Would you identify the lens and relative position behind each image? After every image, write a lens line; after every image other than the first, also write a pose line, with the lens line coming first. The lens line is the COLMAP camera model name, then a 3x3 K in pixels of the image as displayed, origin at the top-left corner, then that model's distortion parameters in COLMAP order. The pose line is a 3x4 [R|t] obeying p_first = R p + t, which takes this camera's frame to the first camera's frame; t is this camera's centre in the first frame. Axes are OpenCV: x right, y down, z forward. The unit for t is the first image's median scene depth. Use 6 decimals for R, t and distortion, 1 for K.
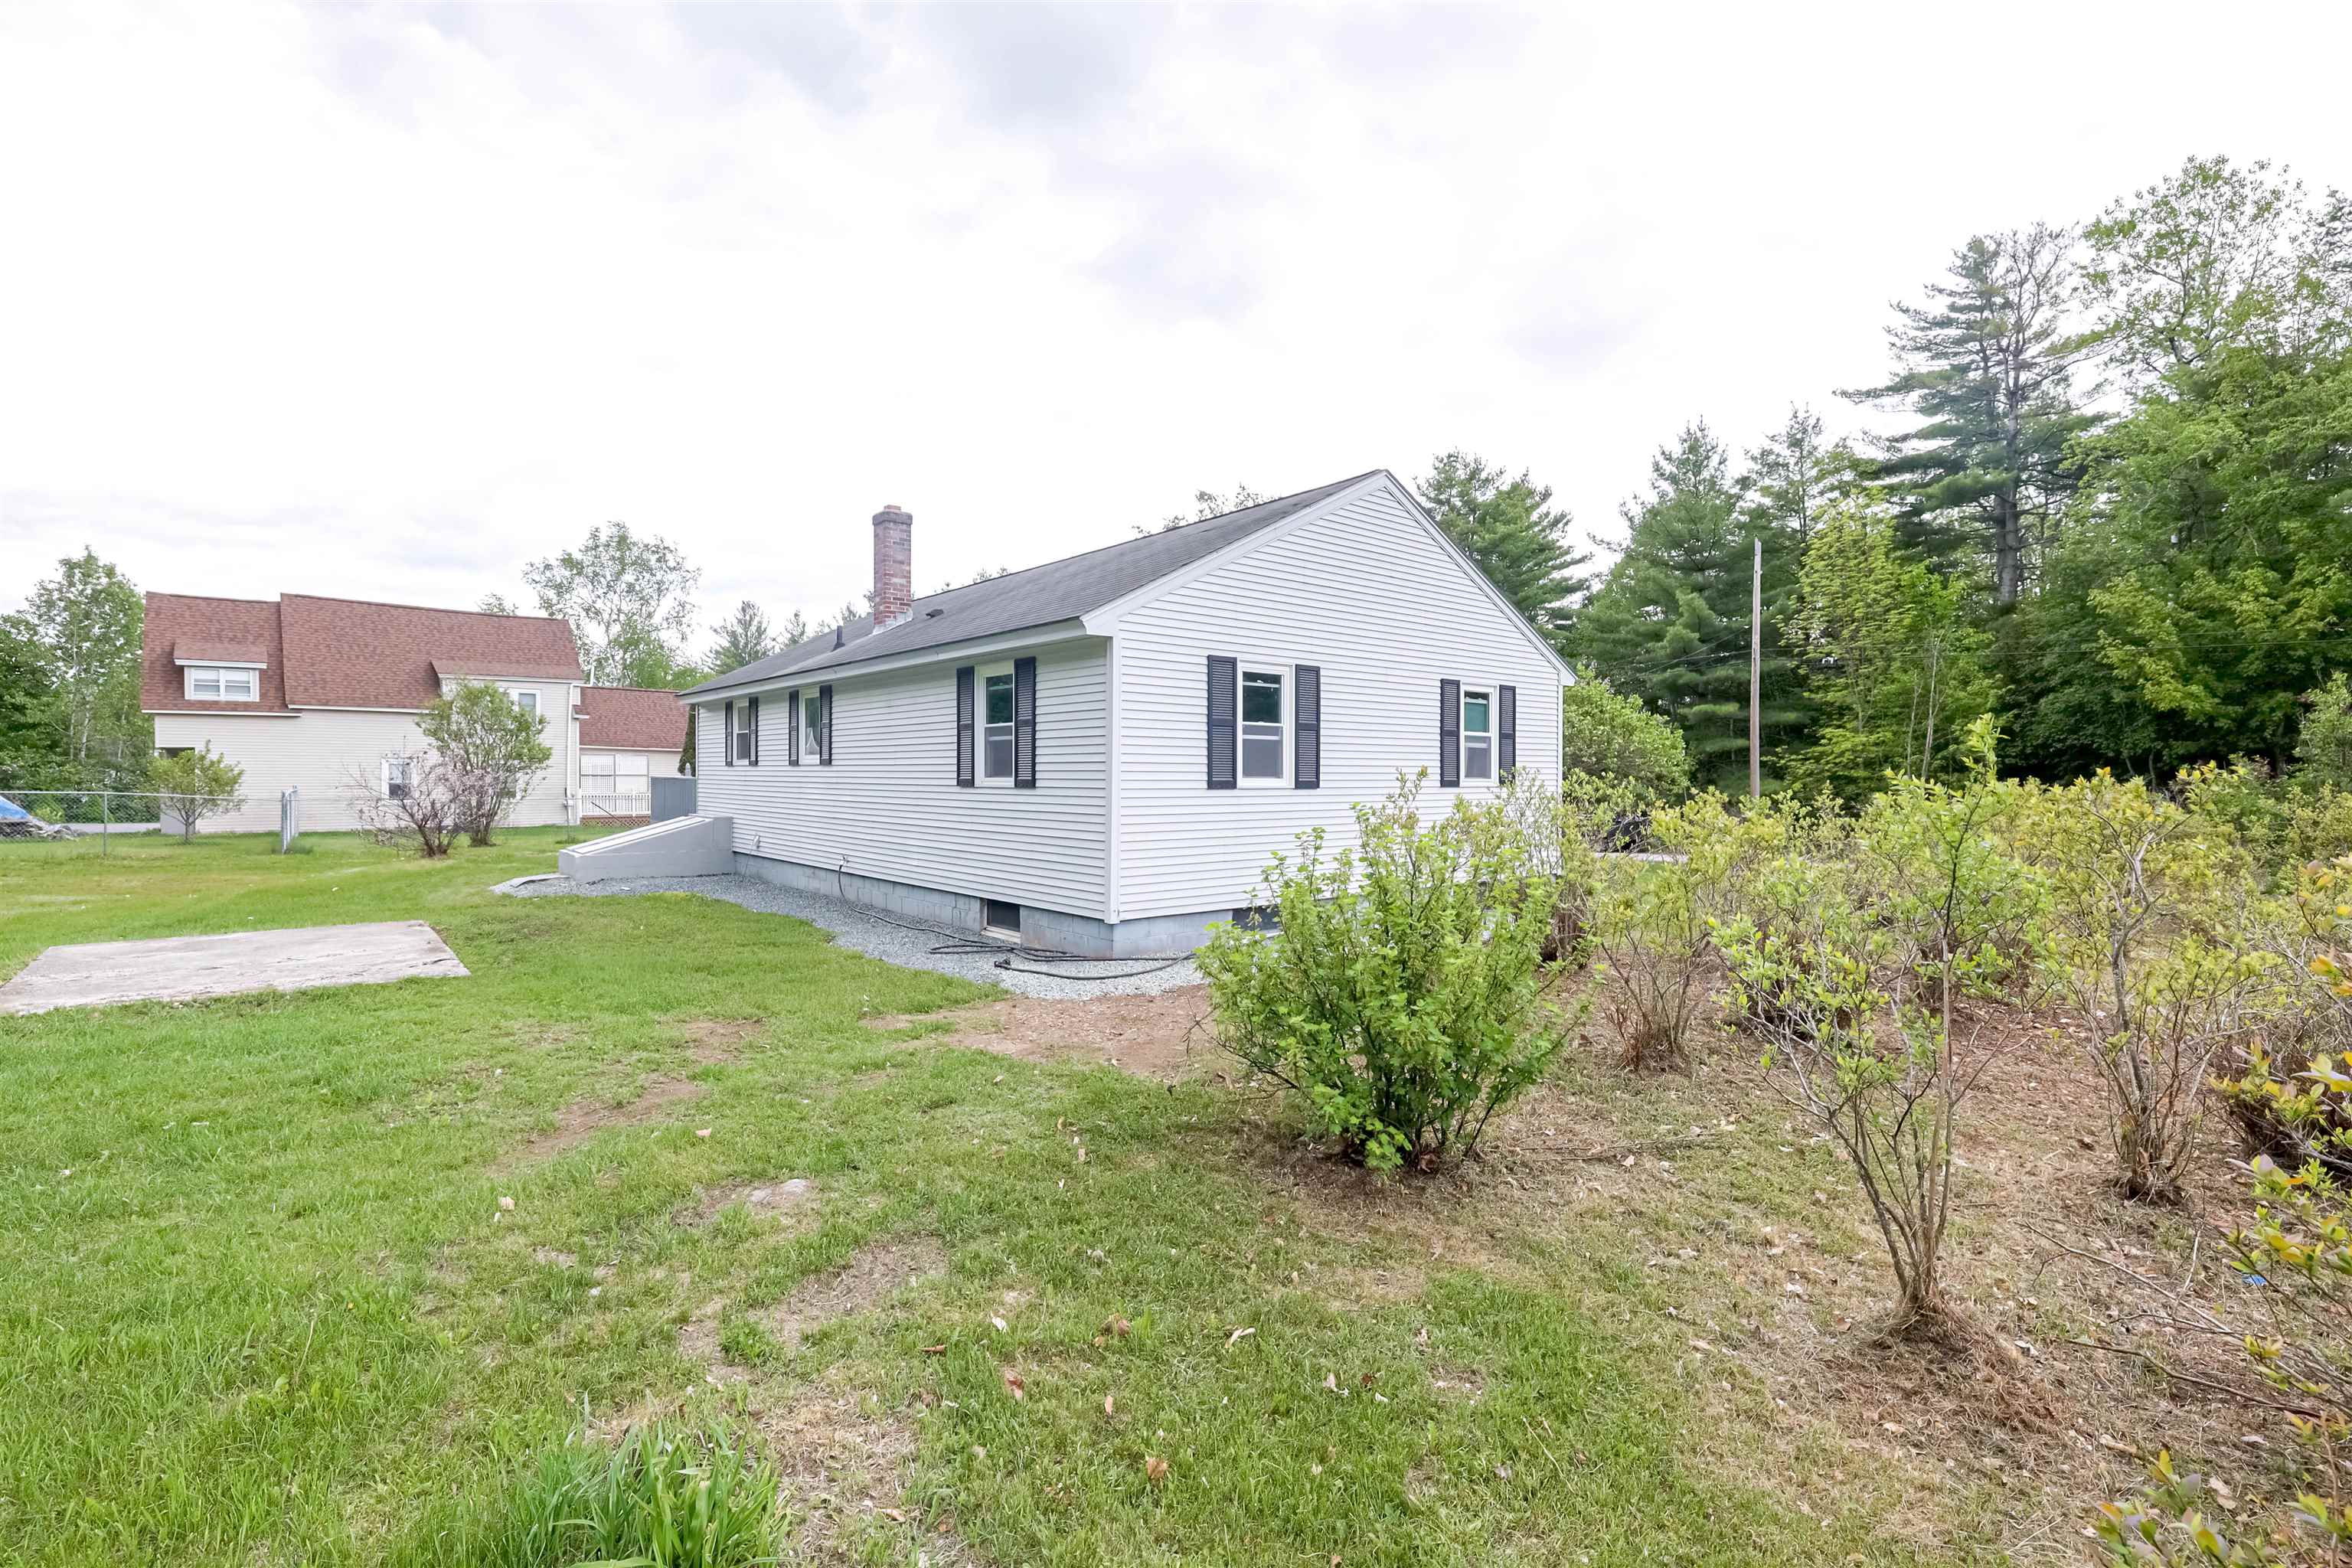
lens RADIAL K [[1063.3, 0, 1171.0], [0, 1063.3, 782.8], [0, 0, 1]] dist [-0.000834, 0.000009]
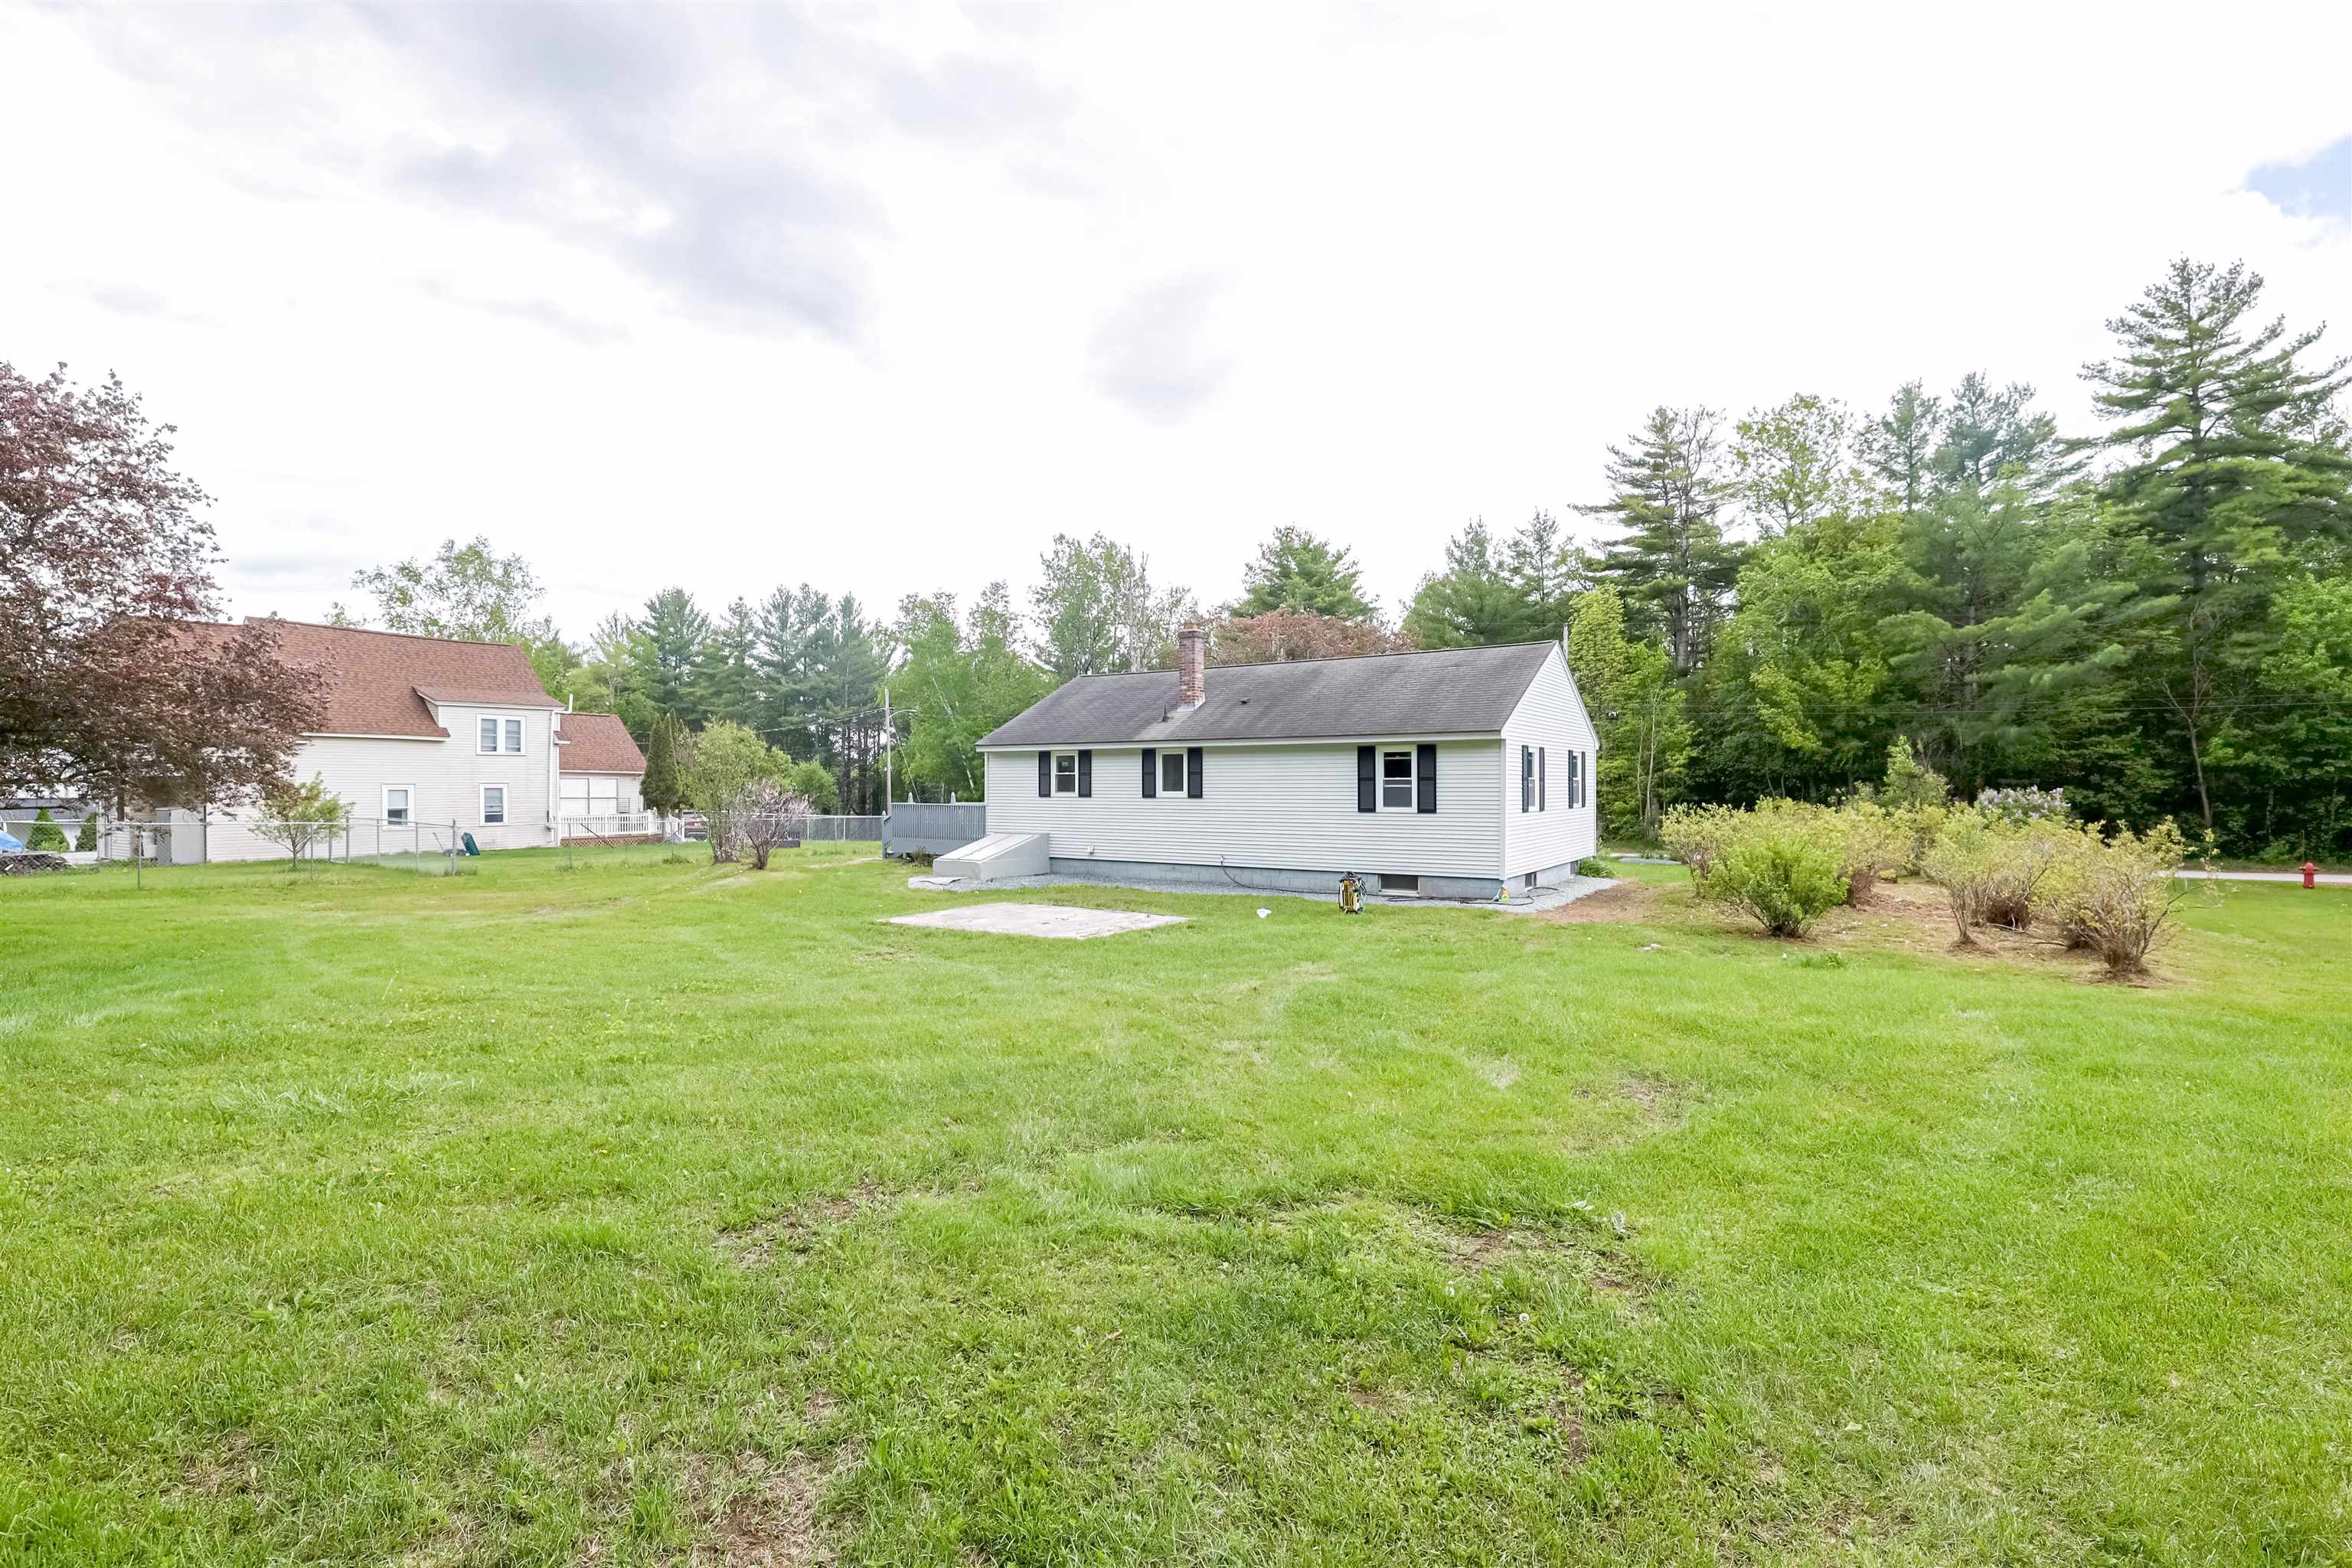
lens RADIAL K [[1063.3, 0, 1180.0], [0, 1063.3, 786.0], [0, 0, 1]] dist [-0.000834, 0.000009]
pose [[0.958354, -0.006348, 0.285514, -0.275987], [0.007840, 0.999961, -0.004086, -0.010340], [-0.285477, 0.006154, 0.958366, -0.176343]]
